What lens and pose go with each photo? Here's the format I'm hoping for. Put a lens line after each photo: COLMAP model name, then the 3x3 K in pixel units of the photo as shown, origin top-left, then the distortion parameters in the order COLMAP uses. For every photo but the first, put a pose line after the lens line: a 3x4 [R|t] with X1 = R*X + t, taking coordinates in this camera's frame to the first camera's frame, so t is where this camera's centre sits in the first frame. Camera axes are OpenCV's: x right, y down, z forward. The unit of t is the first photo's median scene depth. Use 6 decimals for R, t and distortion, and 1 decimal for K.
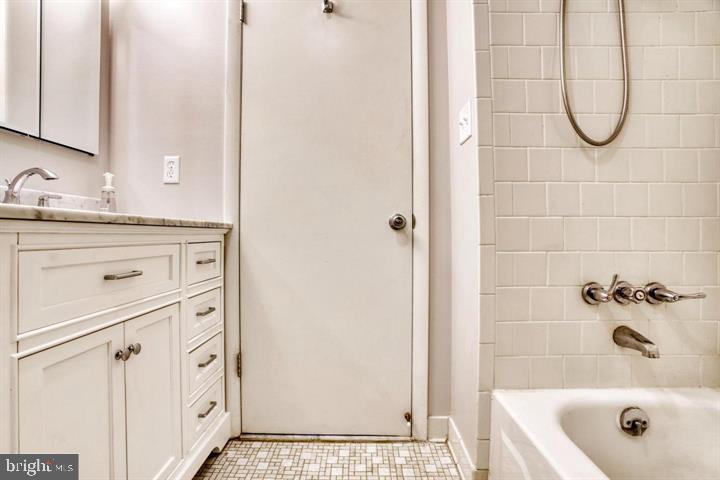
lens RADIAL K [[333.0, 0, 350.0], [0, 333.0, 232.9], [0, 0, 1]] dist [-0.035682, 0.000092]
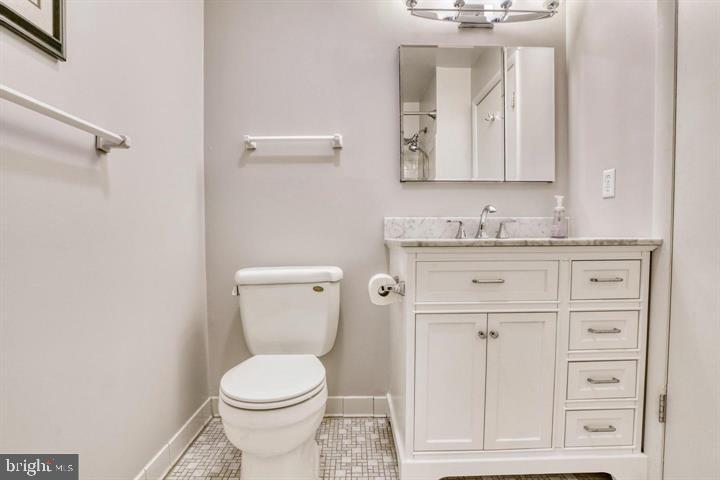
lens RADIAL K [[343.8, 0, 357.6], [0, 343.8, 253.4], [0, 0, 1]] dist [-0.069538, 0.027052]
pose [[0.071234, 0.048485, -0.996281, 0.432606], [0.010236, 0.998730, 0.049336, -0.041805], [0.997407, -0.013712, 0.070647, 0.182572]]
